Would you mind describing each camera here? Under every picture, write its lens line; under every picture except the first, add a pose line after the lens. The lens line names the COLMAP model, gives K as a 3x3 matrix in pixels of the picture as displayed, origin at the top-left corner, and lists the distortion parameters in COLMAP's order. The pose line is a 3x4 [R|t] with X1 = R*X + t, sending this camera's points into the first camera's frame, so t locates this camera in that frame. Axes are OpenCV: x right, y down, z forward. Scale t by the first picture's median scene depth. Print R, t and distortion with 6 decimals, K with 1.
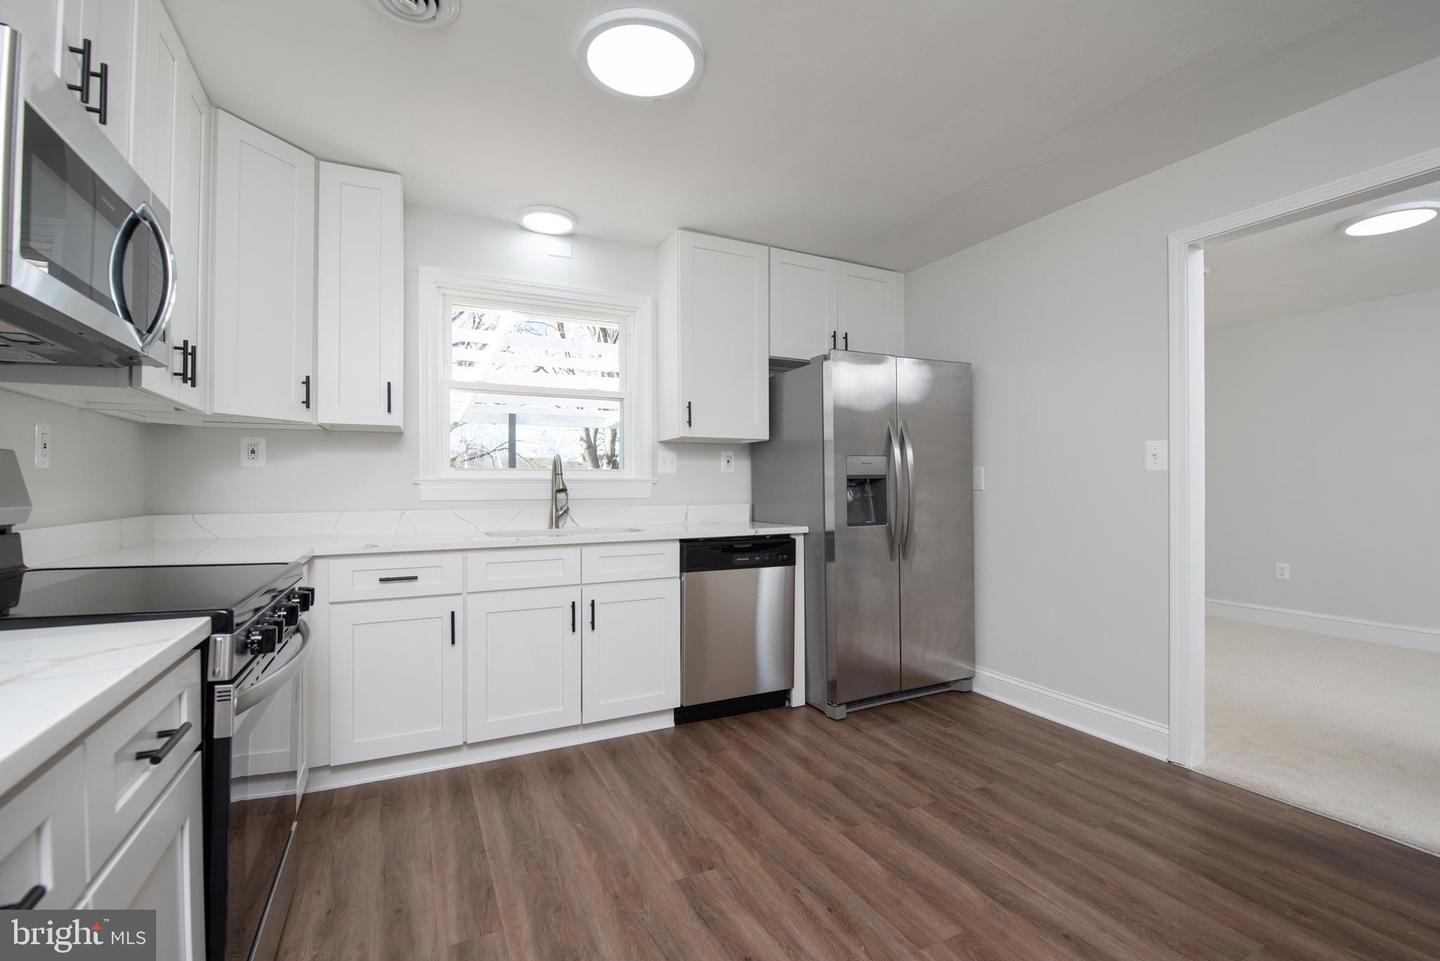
lens RADIAL K [[629.8, 0, 723.4], [0, 629.8, 475.7], [0, 0, 1]] dist [-0.007589, -0.004260]
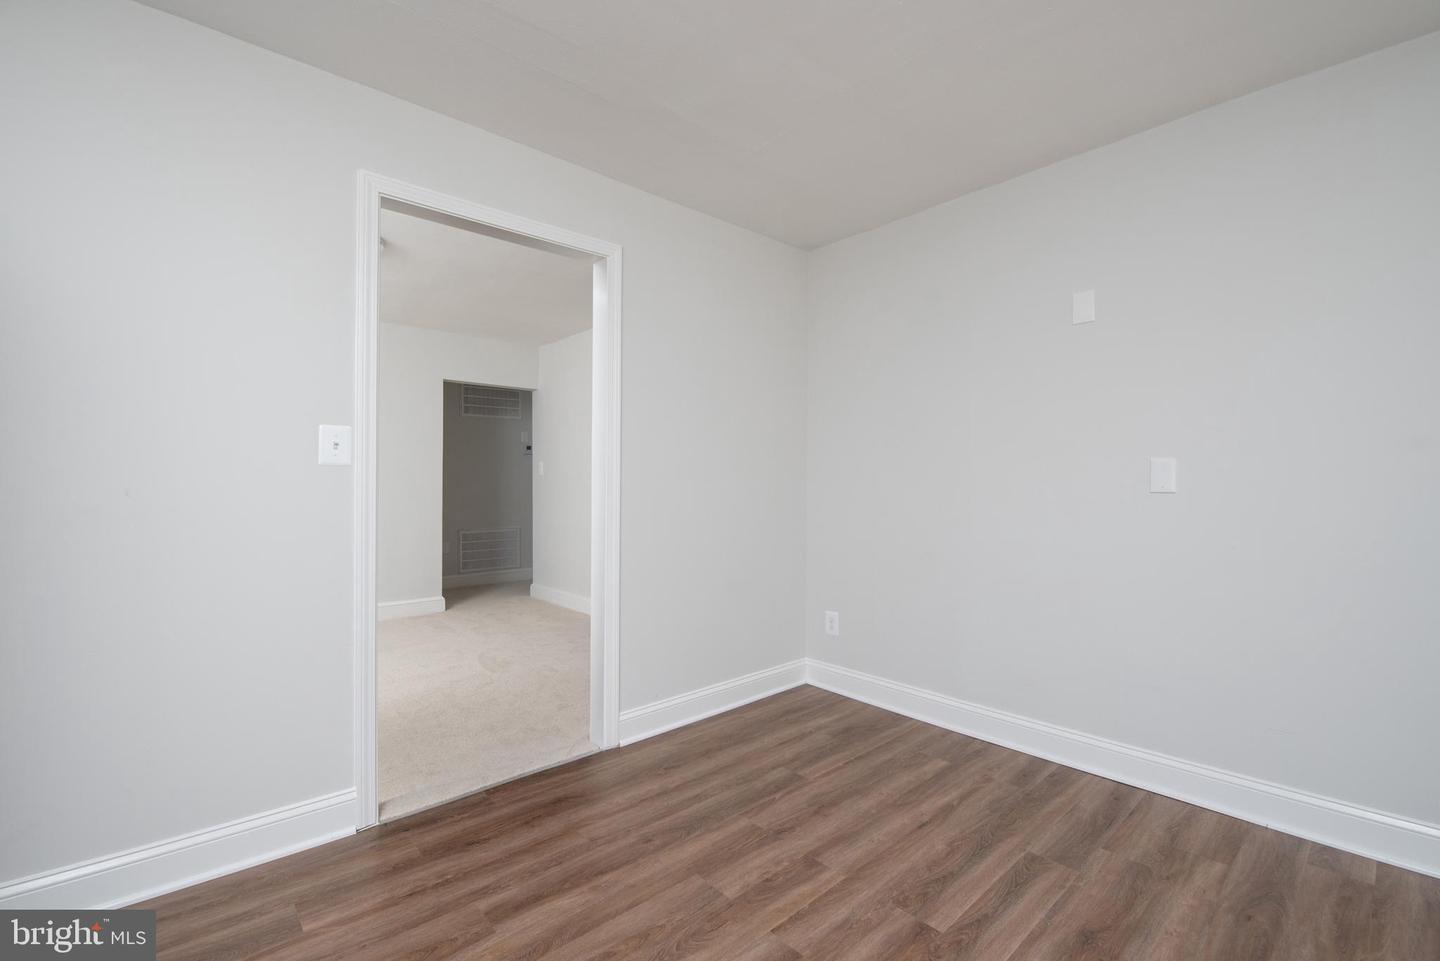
lens RADIAL K [[629.8, 0, 719.5], [0, 629.8, 480.8], [0, 0, 1]] dist [-0.007589, -0.004260]
pose [[-0.254974, 0.004617, 0.966937, -0.180512], [-0.010405, 0.999918, -0.007518, 0.013231], [-0.966892, -0.011977, -0.254905, 0.783850]]
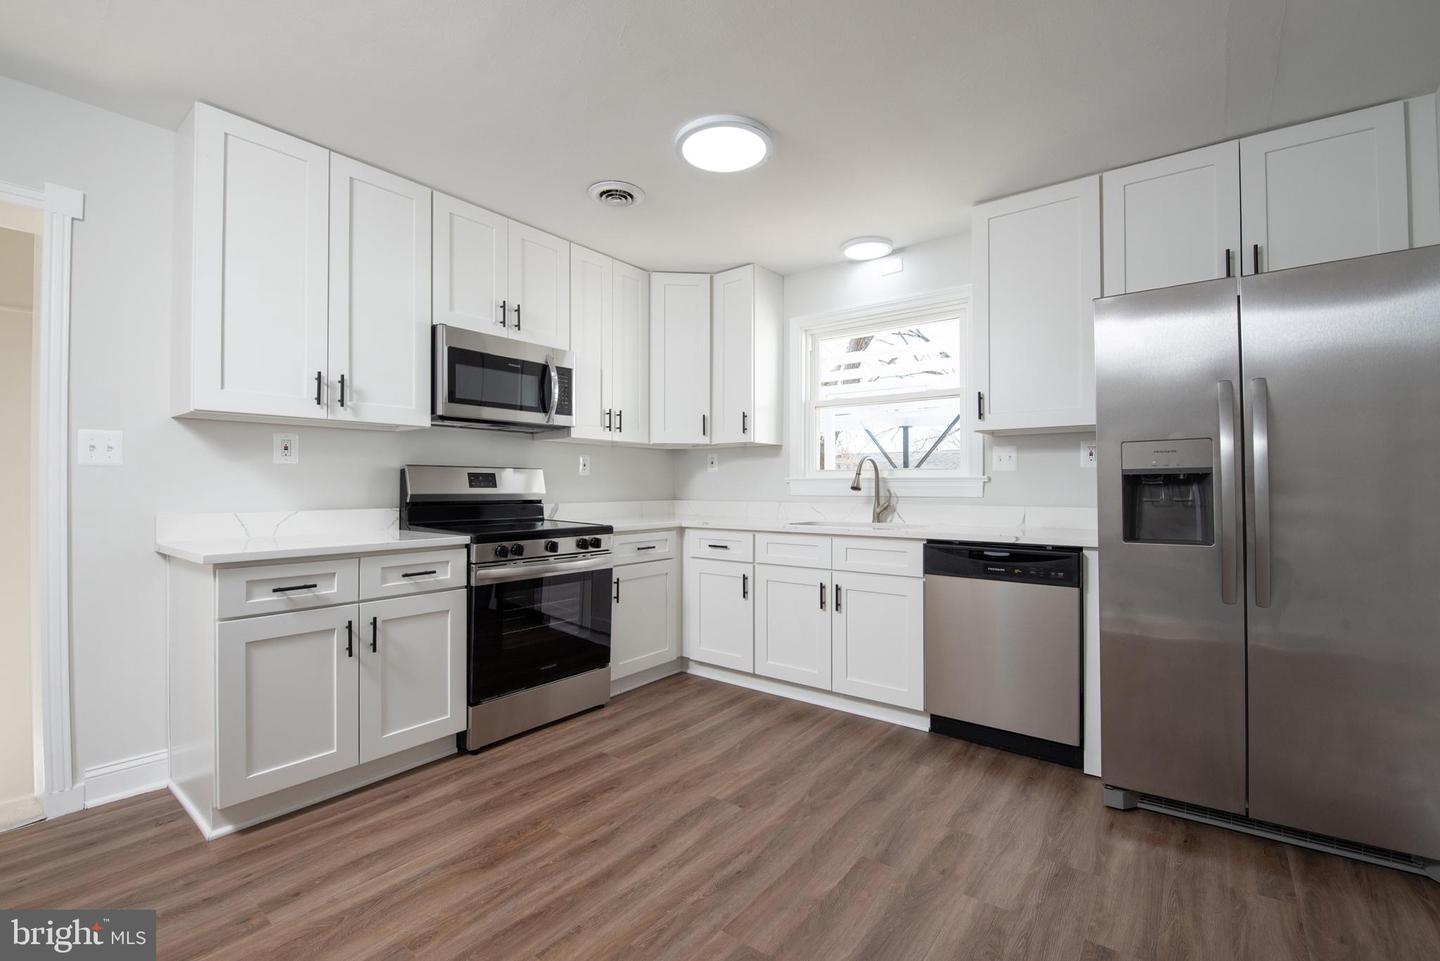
lens RADIAL K [[629.8, 0, 715.8], [0, 629.8, 476.0], [0, 0, 1]] dist [-0.007589, -0.004260]
pose [[0.427093, -0.009075, -0.904162, 0.776655], [0.012310, 0.999915, -0.004221, 0.003112], [0.904124, -0.009327, 0.427169, 0.339032]]
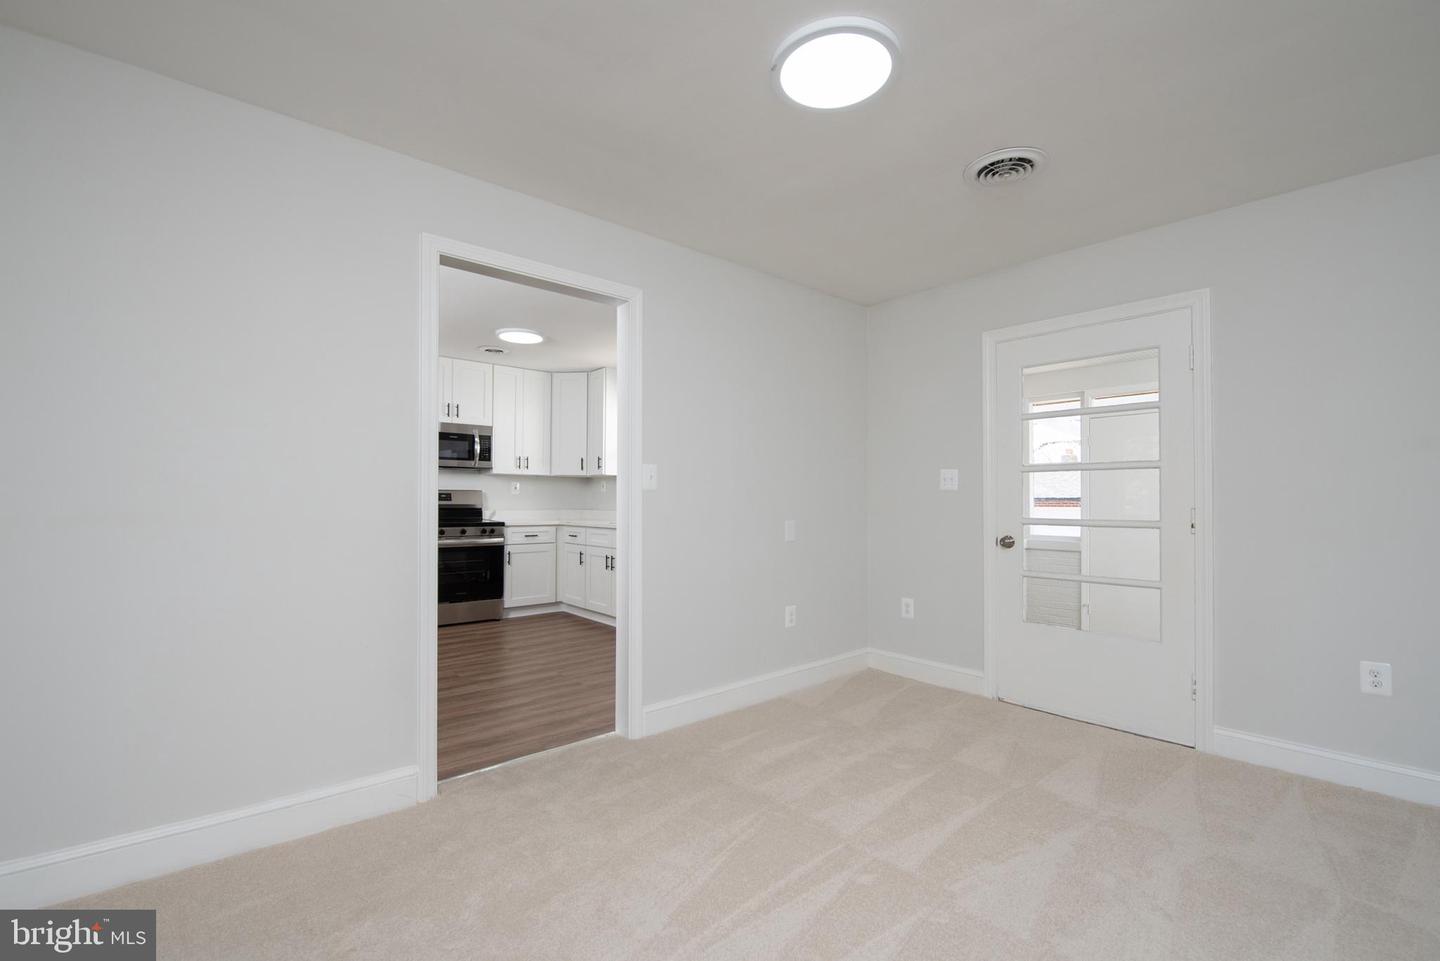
lens RADIAL K [[629.8, 0, 701.8], [0, 629.8, 507.8], [0, 0, 1]] dist [-0.007589, -0.004260]
pose [[0.208011, 0.009987, -0.978075, 1.965669], [0.007916, 0.999898, 0.011894, 0.021483], [0.978094, -0.010217, 0.207911, 0.920958]]
